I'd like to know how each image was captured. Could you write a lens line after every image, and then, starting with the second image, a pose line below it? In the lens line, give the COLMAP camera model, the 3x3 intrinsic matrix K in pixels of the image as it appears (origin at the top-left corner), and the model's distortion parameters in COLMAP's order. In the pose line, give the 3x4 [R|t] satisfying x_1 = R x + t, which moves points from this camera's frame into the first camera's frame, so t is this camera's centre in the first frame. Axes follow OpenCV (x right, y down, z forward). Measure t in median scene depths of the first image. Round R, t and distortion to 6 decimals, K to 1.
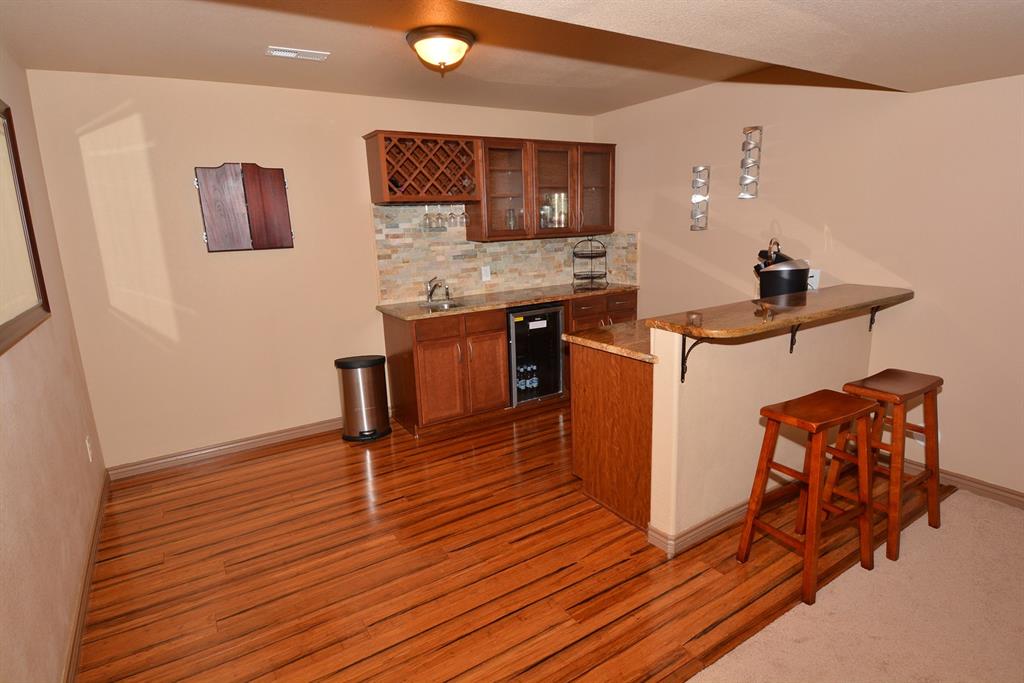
lens RADIAL K [[532.5, 0, 510.9], [0, 532.5, 341.2], [0, 0, 1]] dist [0.026998, -0.030060]
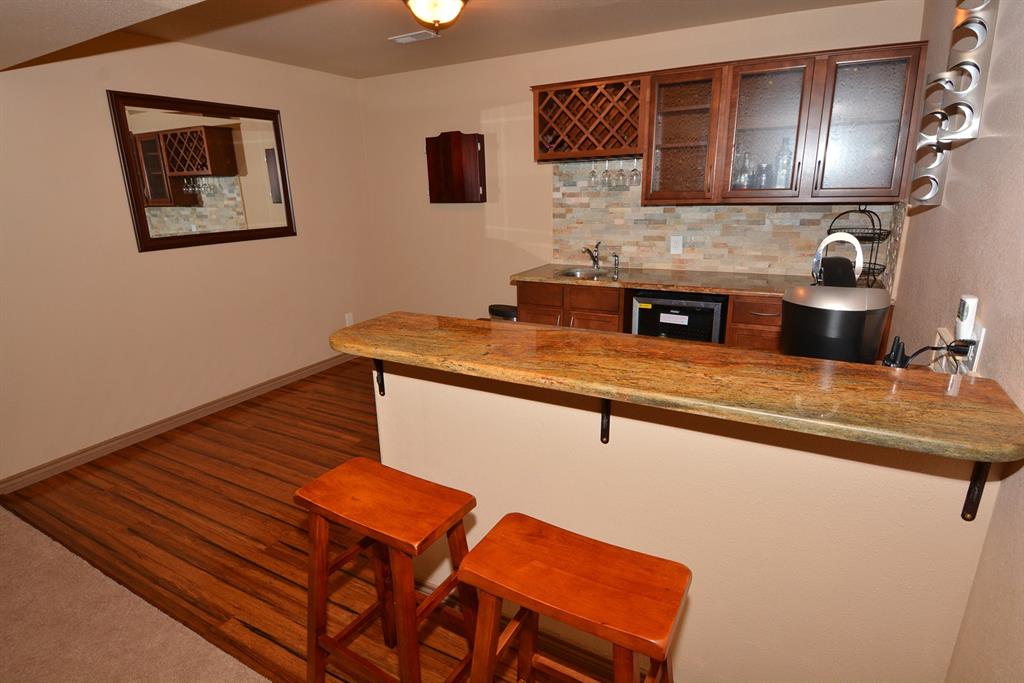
lens RADIAL K [[532.5, 0, 514.7], [0, 532.5, 344.3], [0, 0, 1]] dist [0.026998, -0.030060]
pose [[0.476784, 0.273487, -0.835393, 0.604247], [-0.179051, 0.960659, 0.212307, -0.120812], [0.860592, 0.048353, 0.506995, 0.423994]]
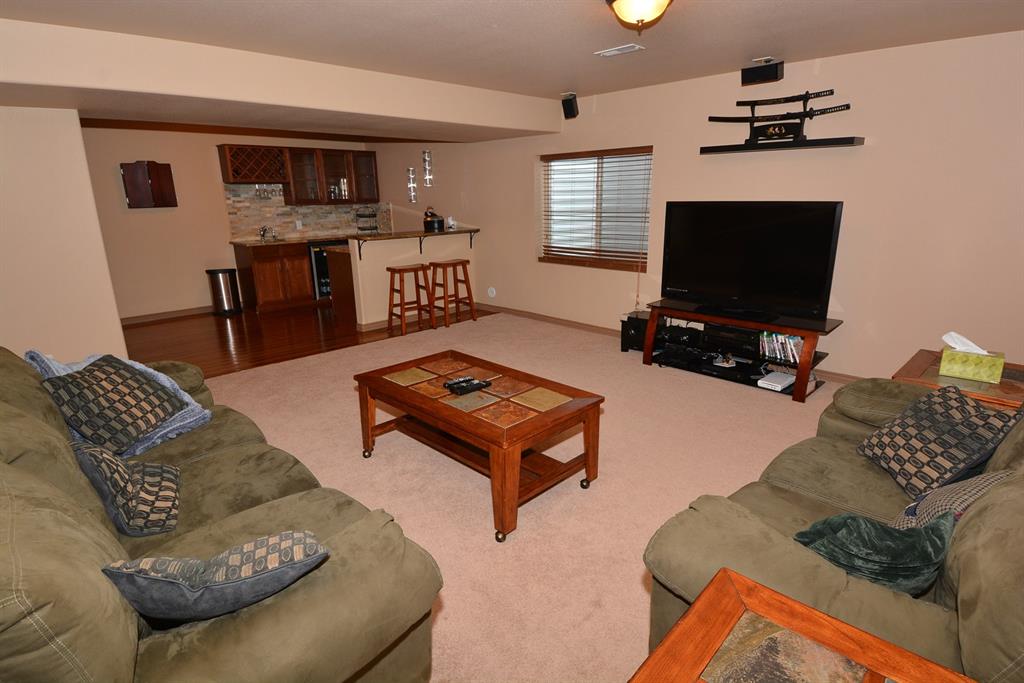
lens RADIAL K [[532.5, 0, 512.5], [0, 532.5, 339.0], [0, 0, 1]] dist [0.026998, -0.030060]
pose [[0.972914, -0.040352, 0.227616, 0.234125], [0.030594, 0.998462, 0.046241, 0.195648], [-0.229132, -0.038025, 0.972652, -0.914366]]
